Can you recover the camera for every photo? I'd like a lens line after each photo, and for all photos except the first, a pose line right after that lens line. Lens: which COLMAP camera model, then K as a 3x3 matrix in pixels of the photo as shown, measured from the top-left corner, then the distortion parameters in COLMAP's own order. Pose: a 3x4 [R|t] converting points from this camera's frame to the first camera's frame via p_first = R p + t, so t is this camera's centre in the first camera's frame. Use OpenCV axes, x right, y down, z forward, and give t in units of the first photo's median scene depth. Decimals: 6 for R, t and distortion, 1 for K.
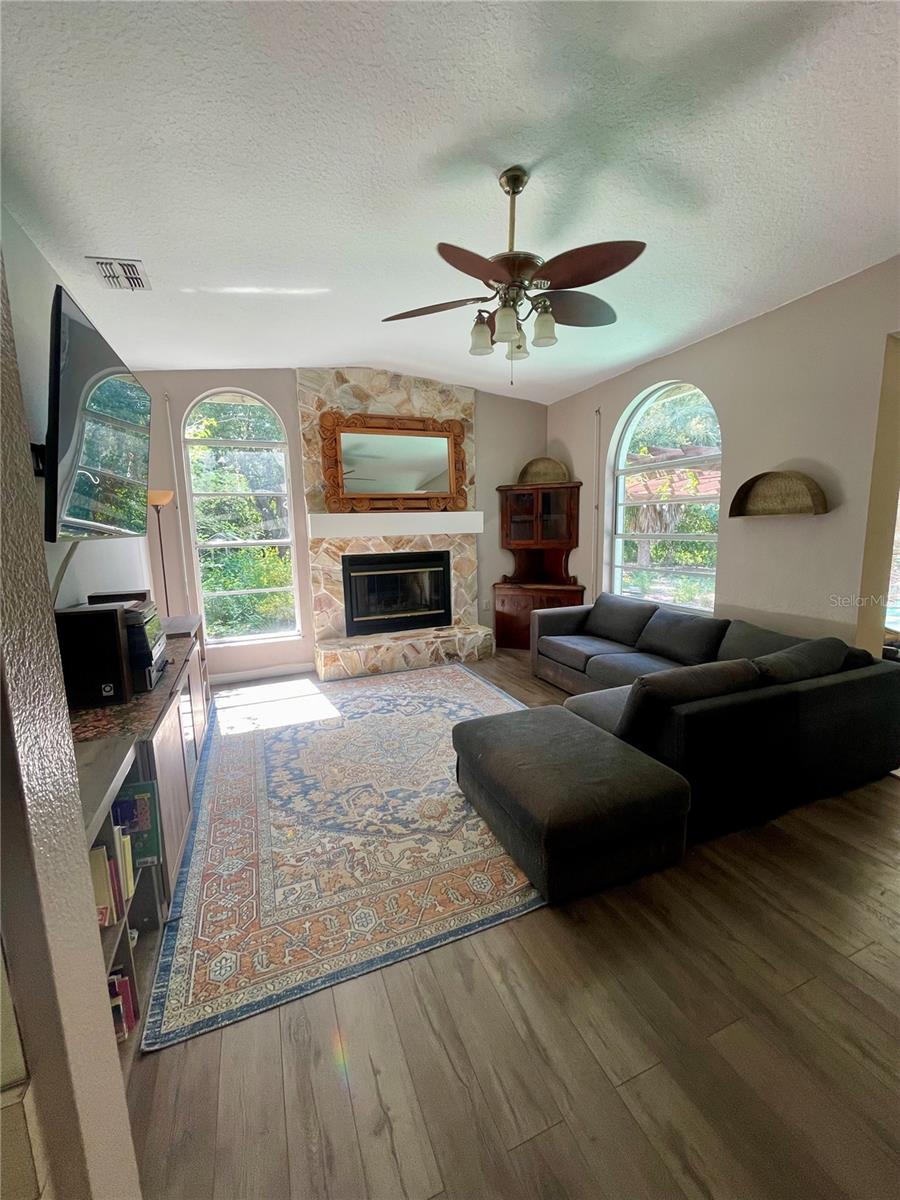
lens RADIAL K [[487.0, 0, 453.2], [0, 487.0, 597.6], [0, 0, 1]] dist [-0.001837, 0.000290]
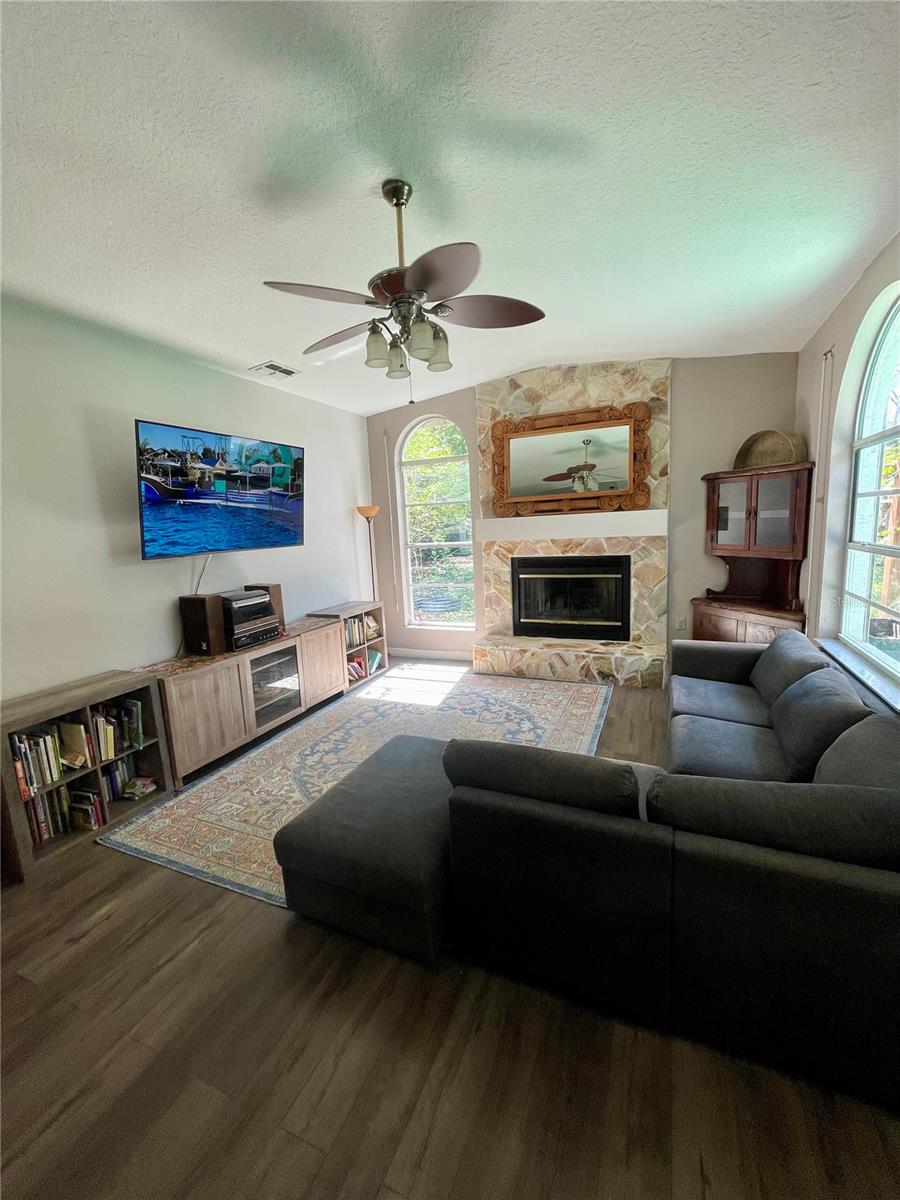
lens RADIAL K [[487.0, 0, 453.2], [0, 487.0, 597.6], [0, 0, 1]] dist [-0.001837, 0.000290]
pose [[0.695733, 0.100102, -0.711291, 0.440048], [-0.075065, 0.994952, 0.066600, -0.062442], [0.714367, 0.007057, 0.699735, 0.189505]]
